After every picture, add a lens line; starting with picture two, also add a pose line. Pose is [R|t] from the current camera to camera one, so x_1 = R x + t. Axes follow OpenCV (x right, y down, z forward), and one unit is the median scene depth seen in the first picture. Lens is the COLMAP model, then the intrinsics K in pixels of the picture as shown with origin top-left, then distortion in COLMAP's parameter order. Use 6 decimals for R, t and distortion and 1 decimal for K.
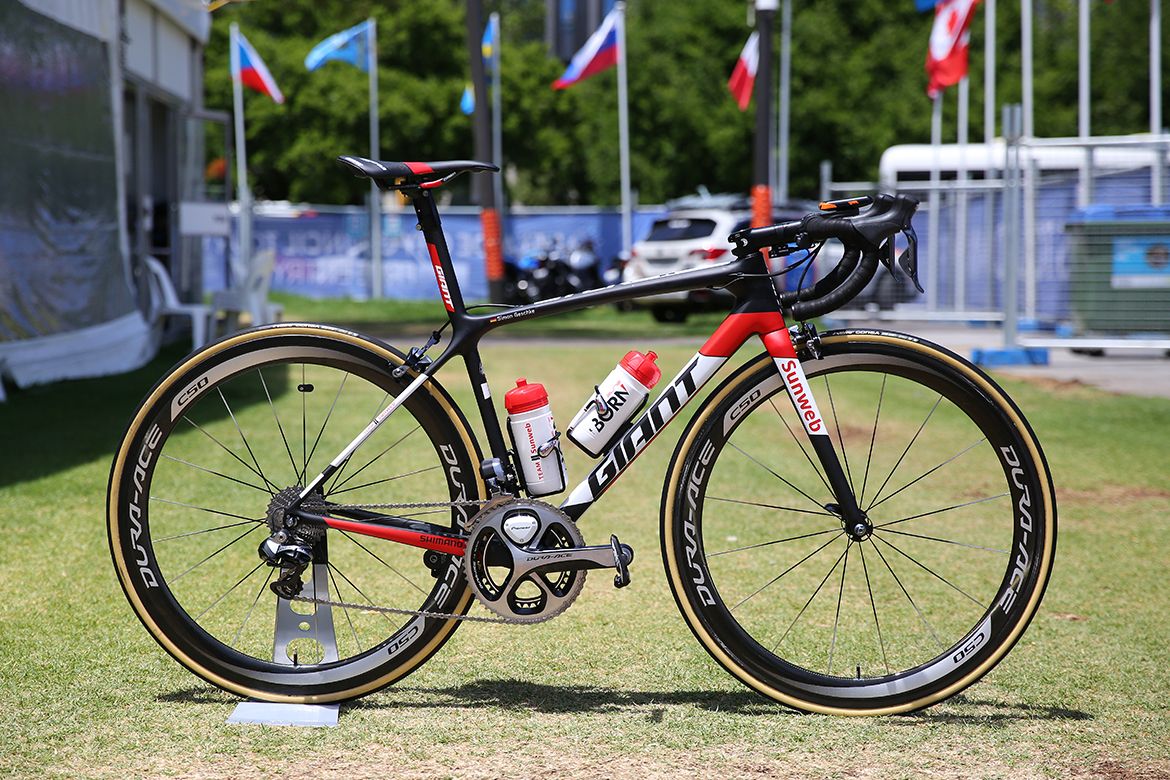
lens RADIAL K [[2106.8, 0, 585.0], [0, 2106.8, 390.0], [0, 0, 1]] dist [0.137007, 0.194784]
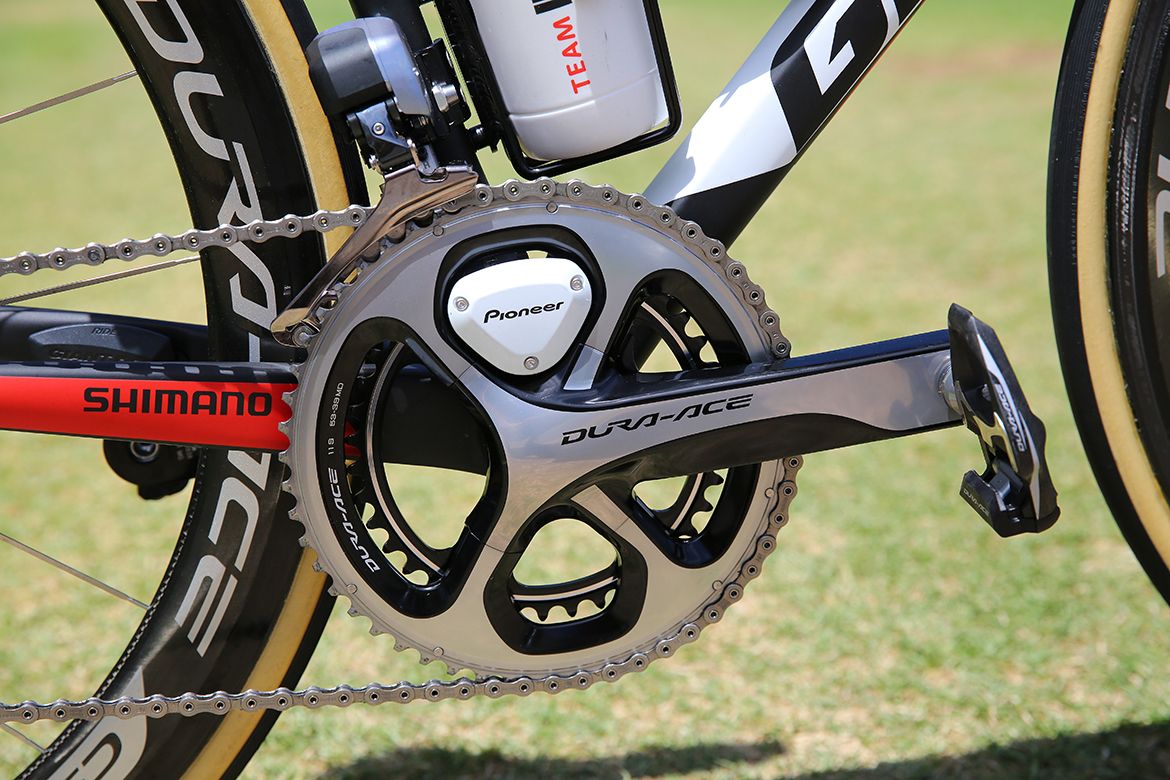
lens RADIAL K [[2106.8, 0, 585.0], [0, 2106.8, 390.0], [0, 0, 1]] dist [0.137007, 0.194784]
pose [[0.980771, -0.118975, 0.154705, -0.060271], [0.089331, 0.978452, 0.186150, 0.031168], [-0.173519, -0.168750, 0.970265, 0.767249]]
